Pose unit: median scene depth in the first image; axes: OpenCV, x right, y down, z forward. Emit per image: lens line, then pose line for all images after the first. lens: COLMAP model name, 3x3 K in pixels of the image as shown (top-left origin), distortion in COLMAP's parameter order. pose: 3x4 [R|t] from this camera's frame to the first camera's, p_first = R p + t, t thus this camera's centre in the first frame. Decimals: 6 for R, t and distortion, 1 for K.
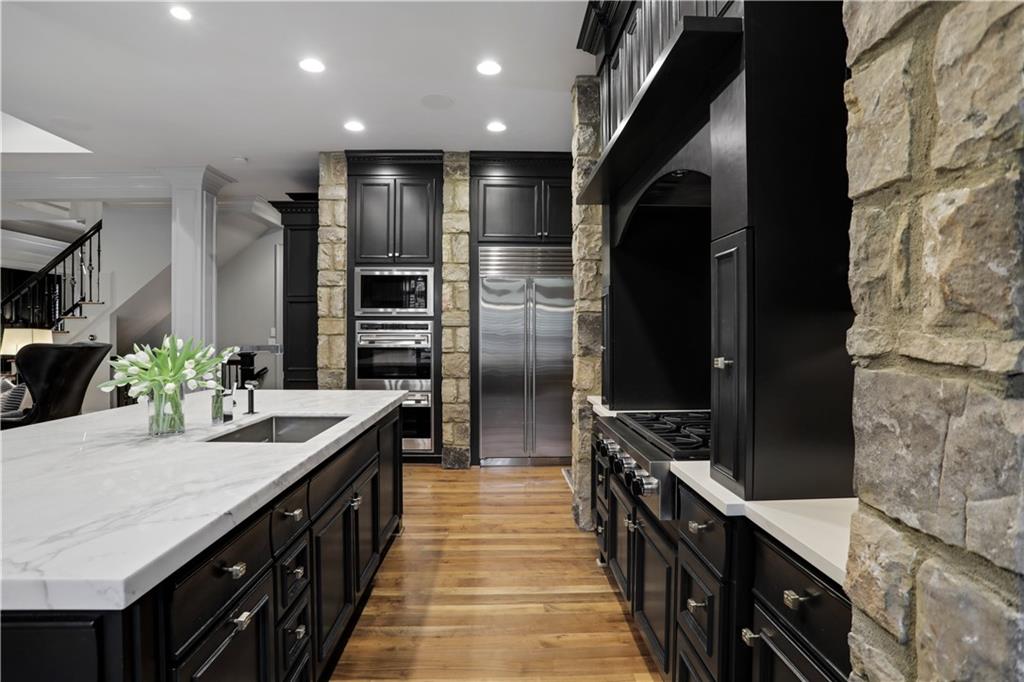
lens RADIAL K [[509.9, 0, 543.7], [0, 509.9, 335.6], [0, 0, 1]] dist [-0.063137, 0.024141]
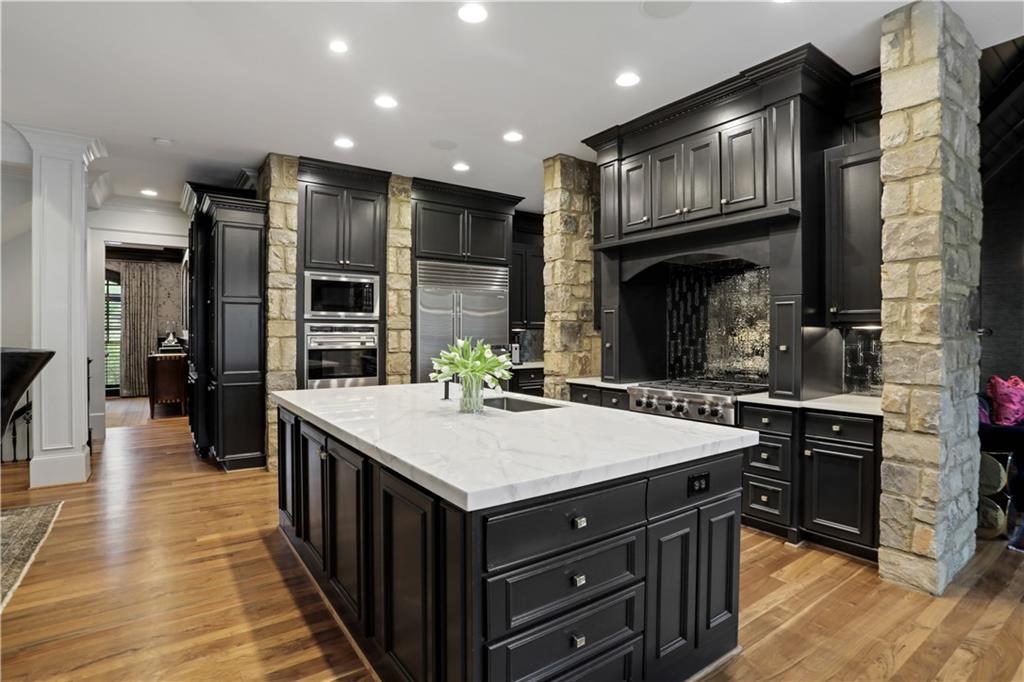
lens RADIAL K [[509.9, 0, 513.4], [0, 509.9, 335.7], [0, 0, 1]] dist [-0.063137, 0.024141]
pose [[0.840349, -0.000986, 0.542044, -0.577693], [0.002498, 0.999995, -0.002053, -0.001020], [-0.542039, 0.003079, 0.840348, -0.090655]]
